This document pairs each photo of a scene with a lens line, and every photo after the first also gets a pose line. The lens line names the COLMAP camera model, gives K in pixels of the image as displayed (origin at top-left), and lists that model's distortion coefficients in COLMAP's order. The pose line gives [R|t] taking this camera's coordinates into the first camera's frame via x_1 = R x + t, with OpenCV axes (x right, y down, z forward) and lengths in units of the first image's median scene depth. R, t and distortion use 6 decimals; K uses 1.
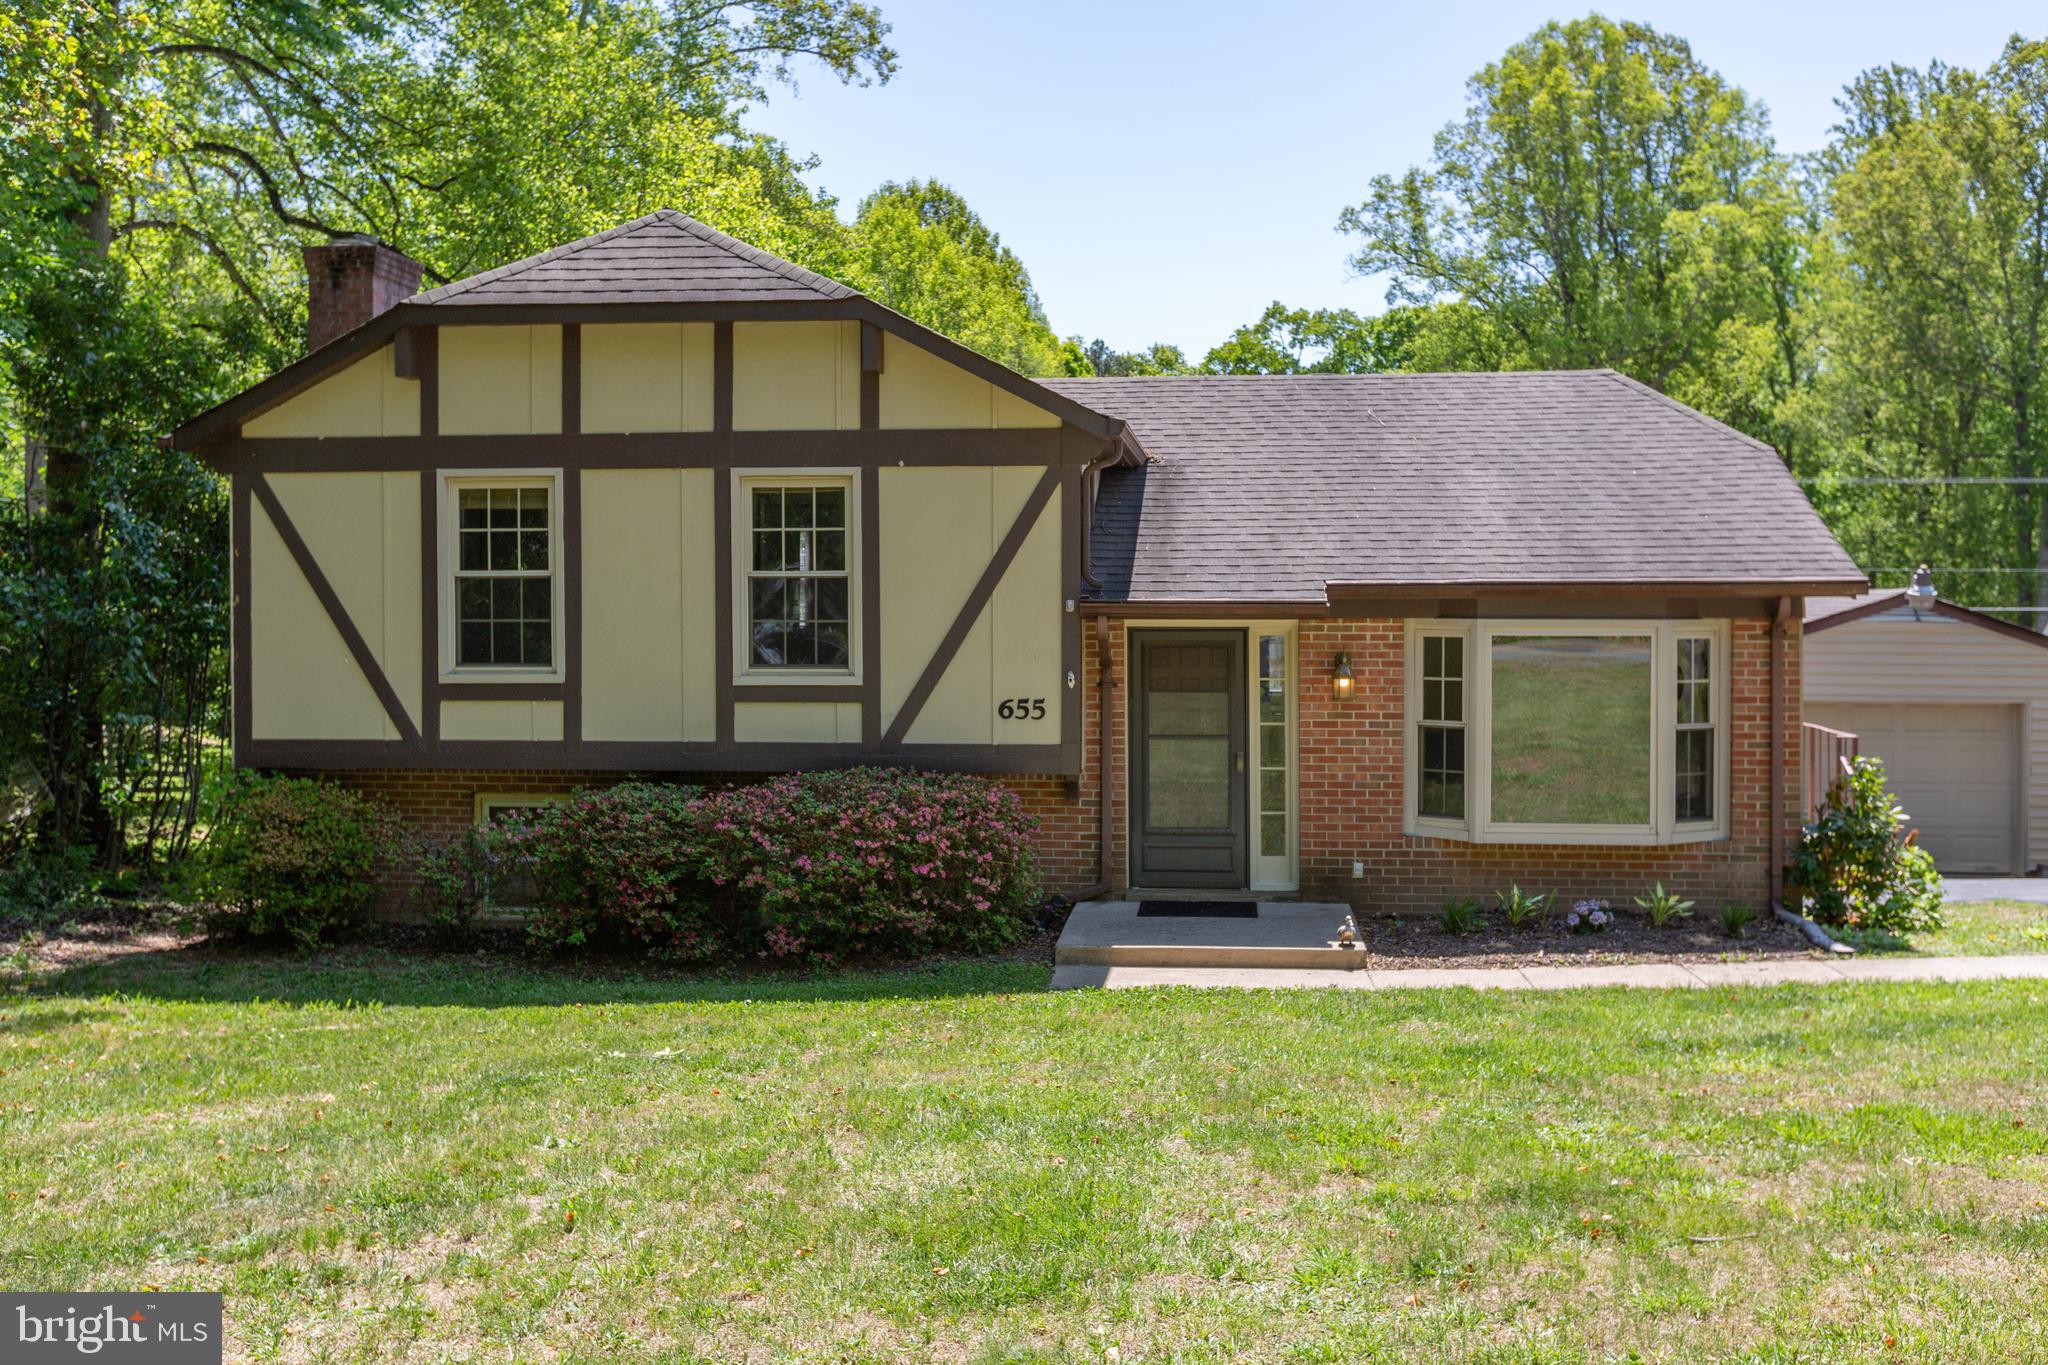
lens RADIAL K [[1762.3, 0, 1024.0], [0, 1762.3, 682.5], [0, 0, 1]] dist [0.010292, 0.003131]
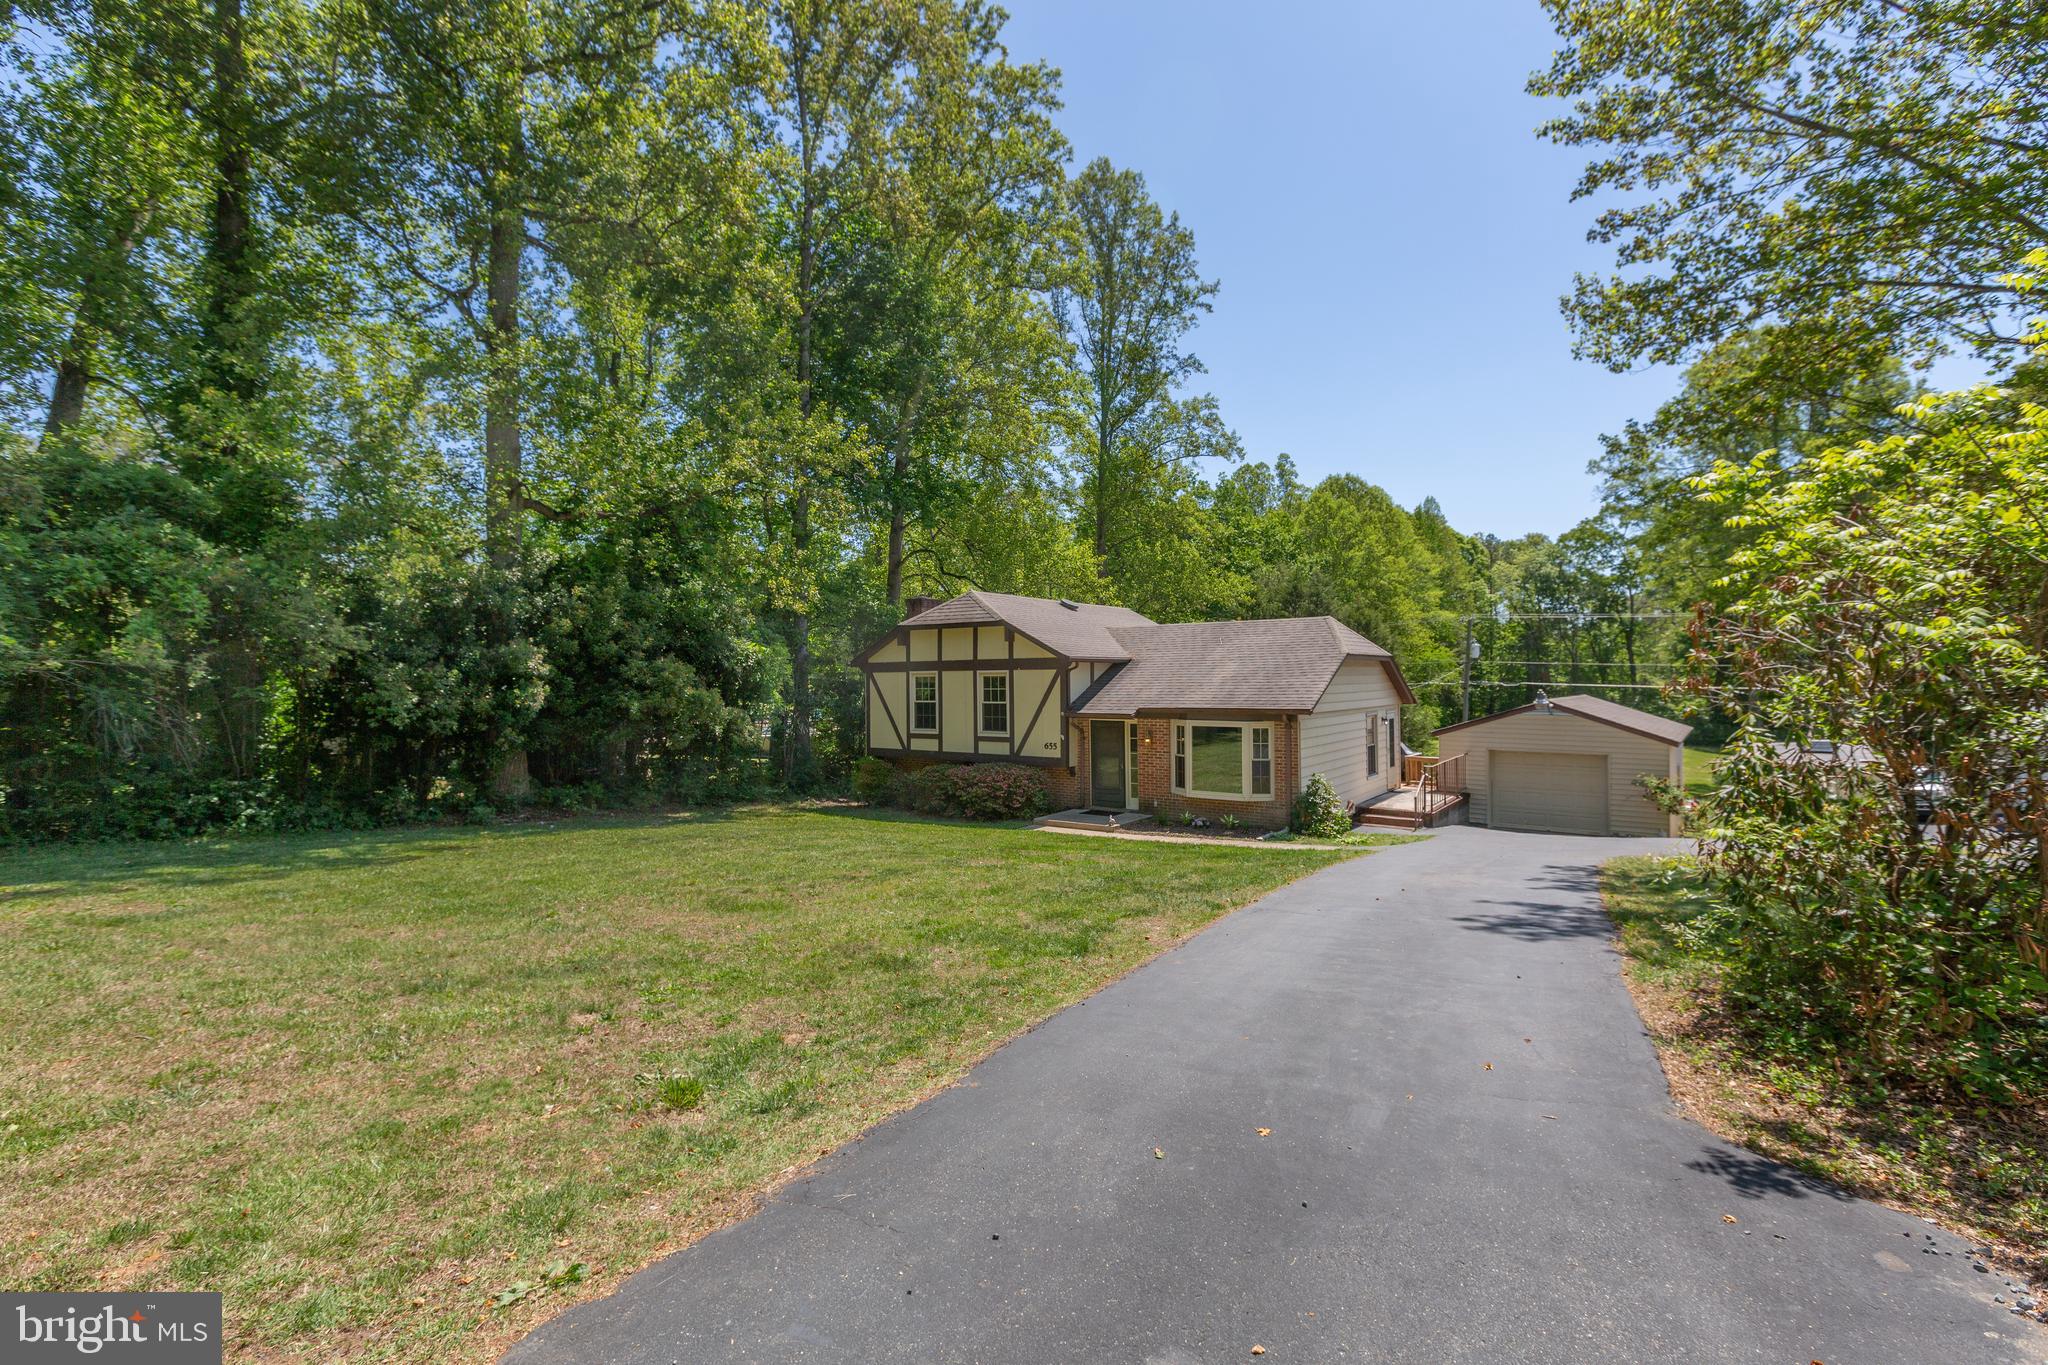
lens RADIAL K [[958.2, 0, 1024.0], [0, 958.2, 682.5], [0, 0, 1]] dist [-0.000953, -0.000068]
pose [[0.852213, -0.003890, -0.523181, 0.848236], [-0.012189, 0.999553, -0.027286, -0.050764], [0.523054, 0.029631, 0.851784, -0.488833]]
